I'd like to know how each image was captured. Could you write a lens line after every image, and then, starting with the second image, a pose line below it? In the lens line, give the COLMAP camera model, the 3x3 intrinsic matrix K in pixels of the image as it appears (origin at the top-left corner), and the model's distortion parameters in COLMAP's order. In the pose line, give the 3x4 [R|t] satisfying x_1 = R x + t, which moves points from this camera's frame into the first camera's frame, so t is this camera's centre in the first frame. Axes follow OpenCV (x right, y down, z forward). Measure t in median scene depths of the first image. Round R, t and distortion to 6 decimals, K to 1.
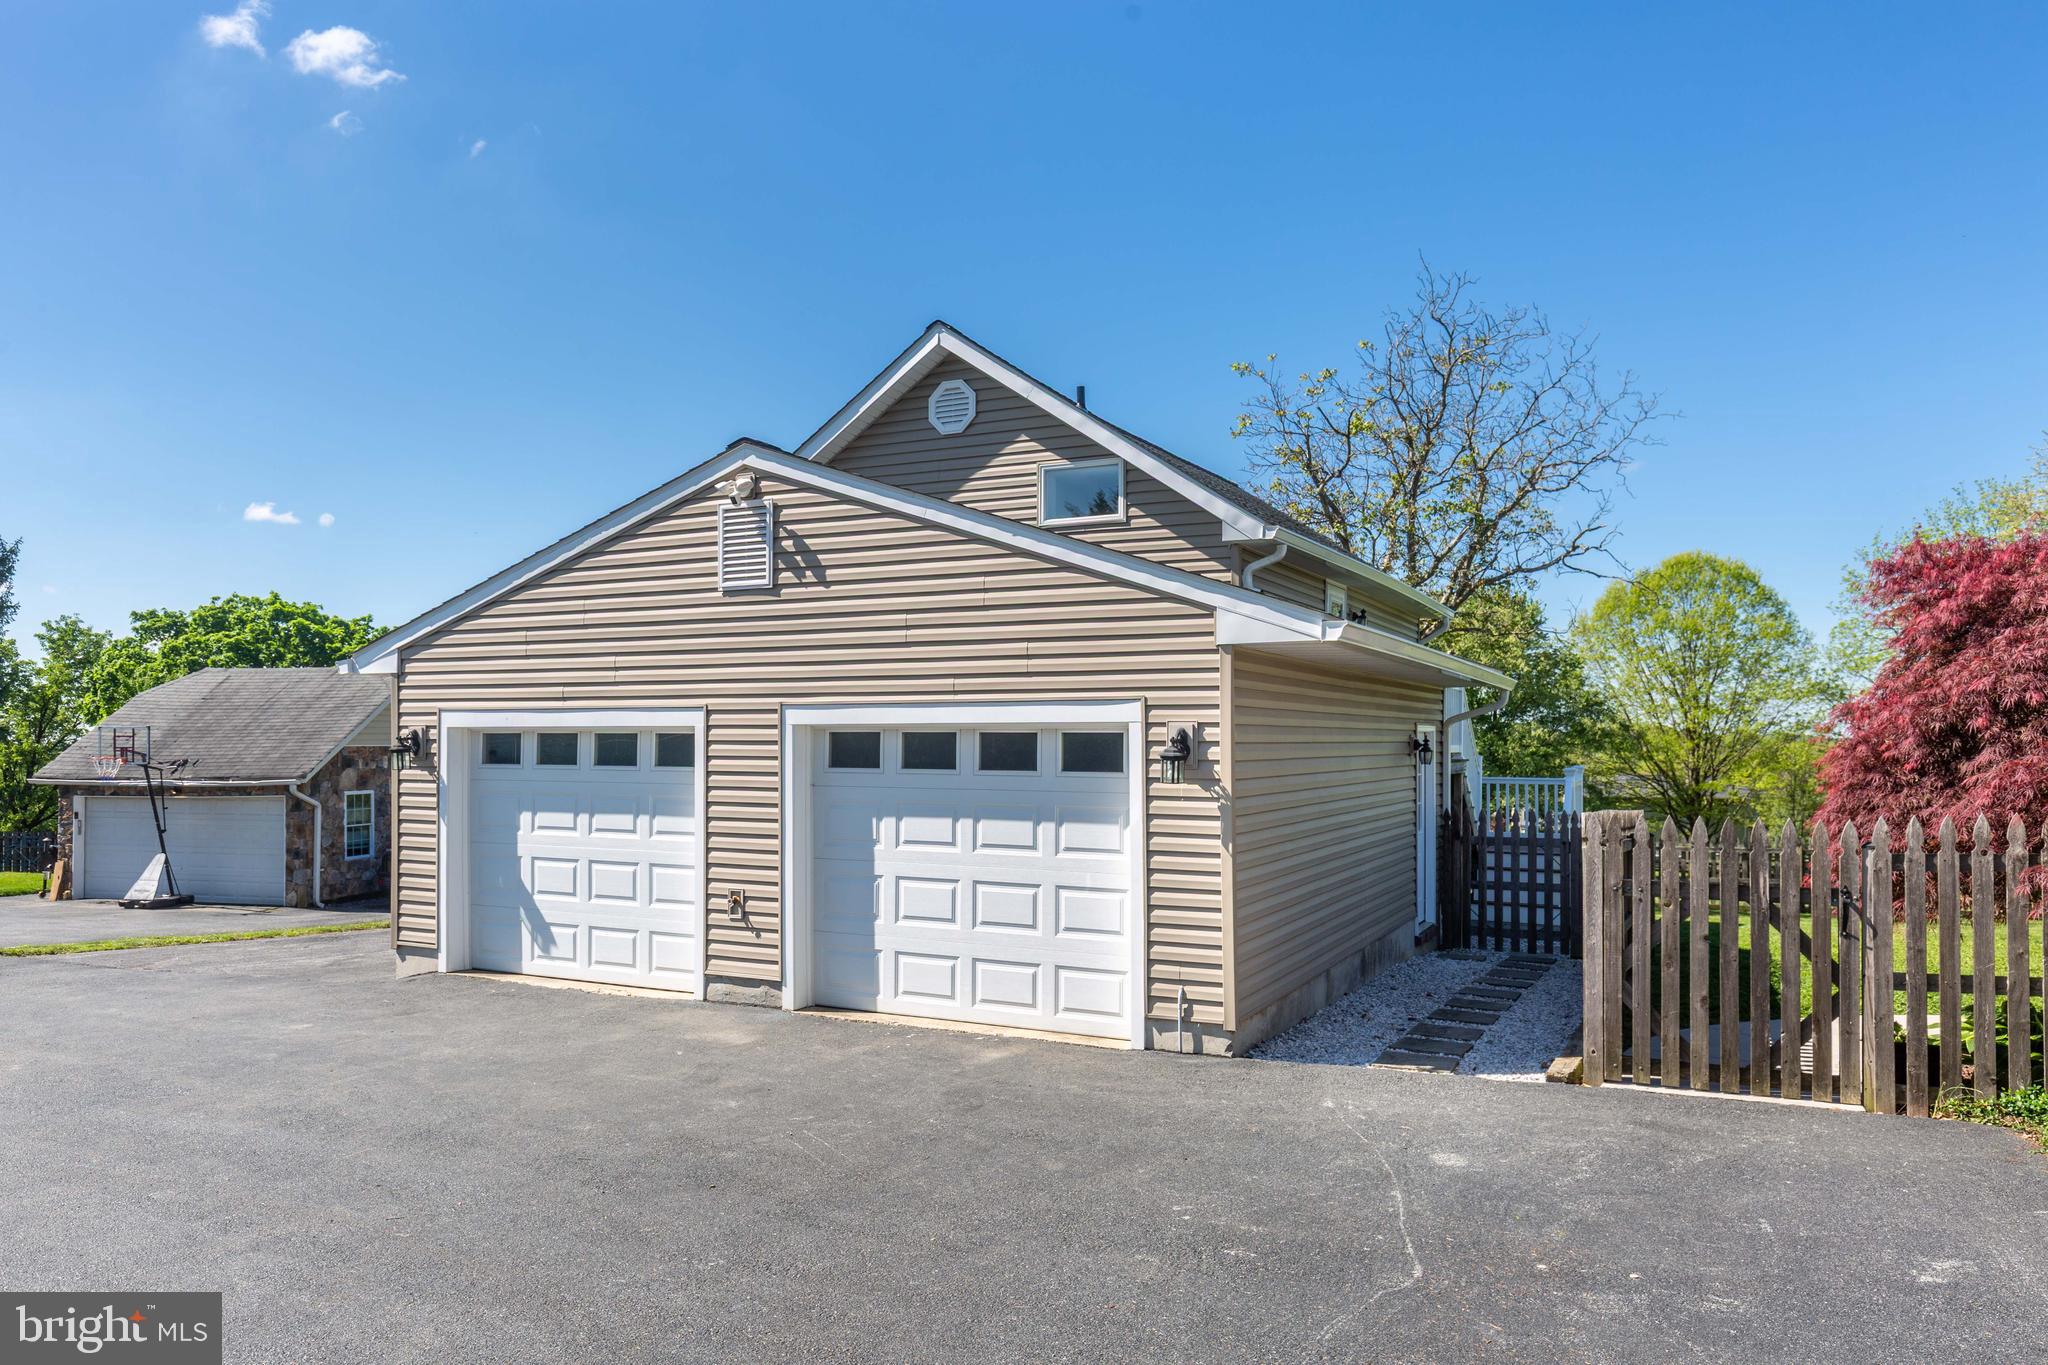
lens RADIAL K [[1597.8, 0, 1023.6], [0, 1597.8, 761.4], [0, 0, 1]] dist [0.001811, 0.000840]
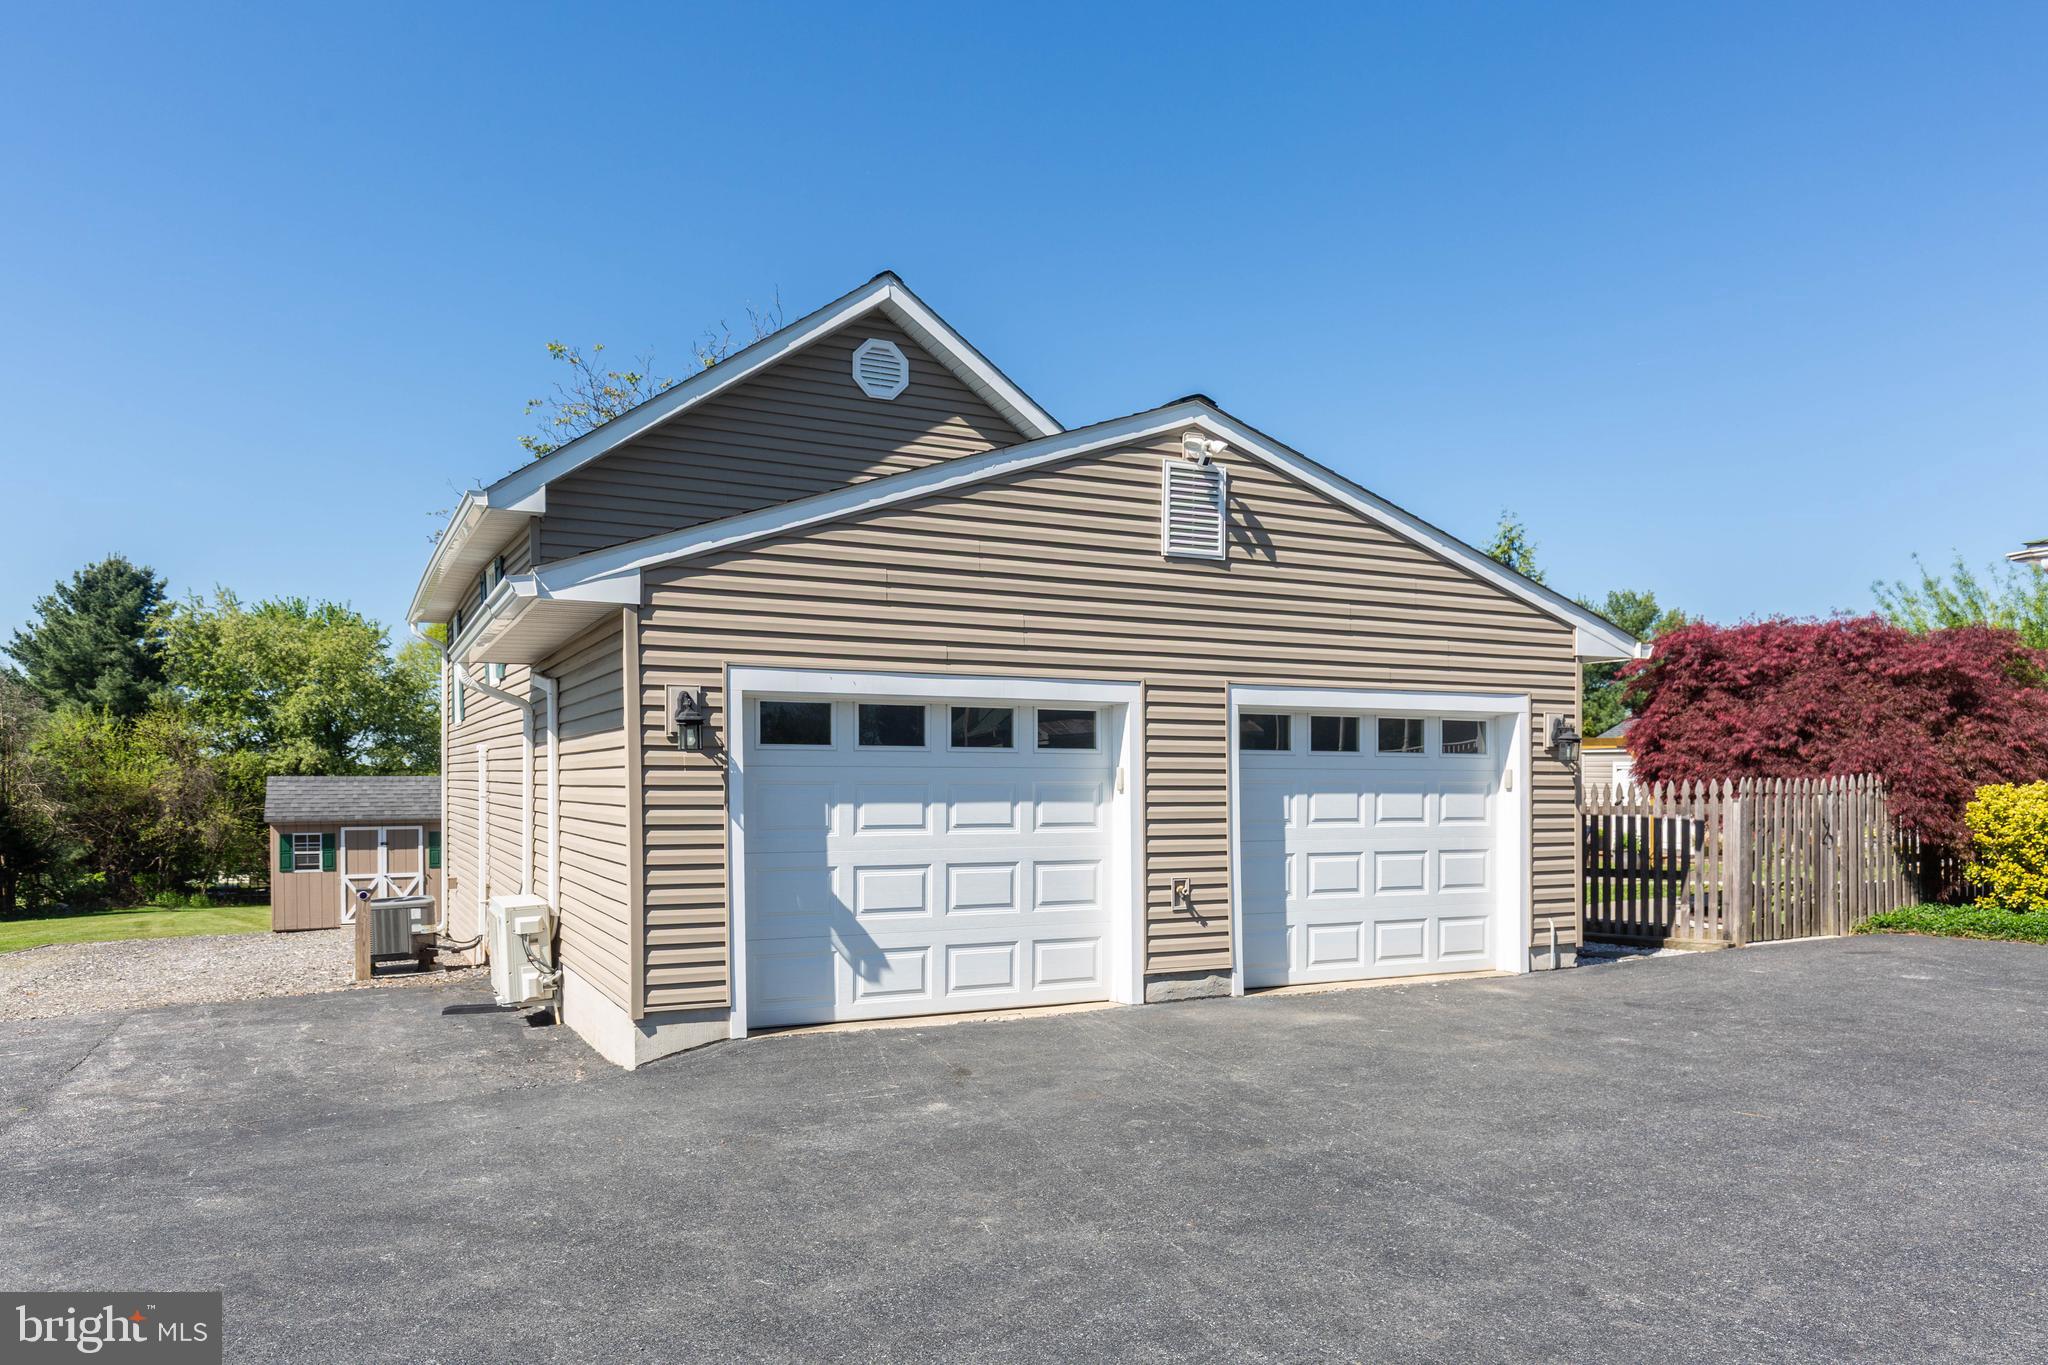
lens RADIAL K [[1344.9, 0, 1023.9], [0, 1344.9, 788.8], [0, 0, 1]] dist [0.006701, 0.001885]
pose [[0.554643, -0.021842, 0.831802, -0.891406], [-0.002424, 0.999609, 0.027865, 0.005840], [-0.832085, -0.017472, 0.554373, 0.645921]]
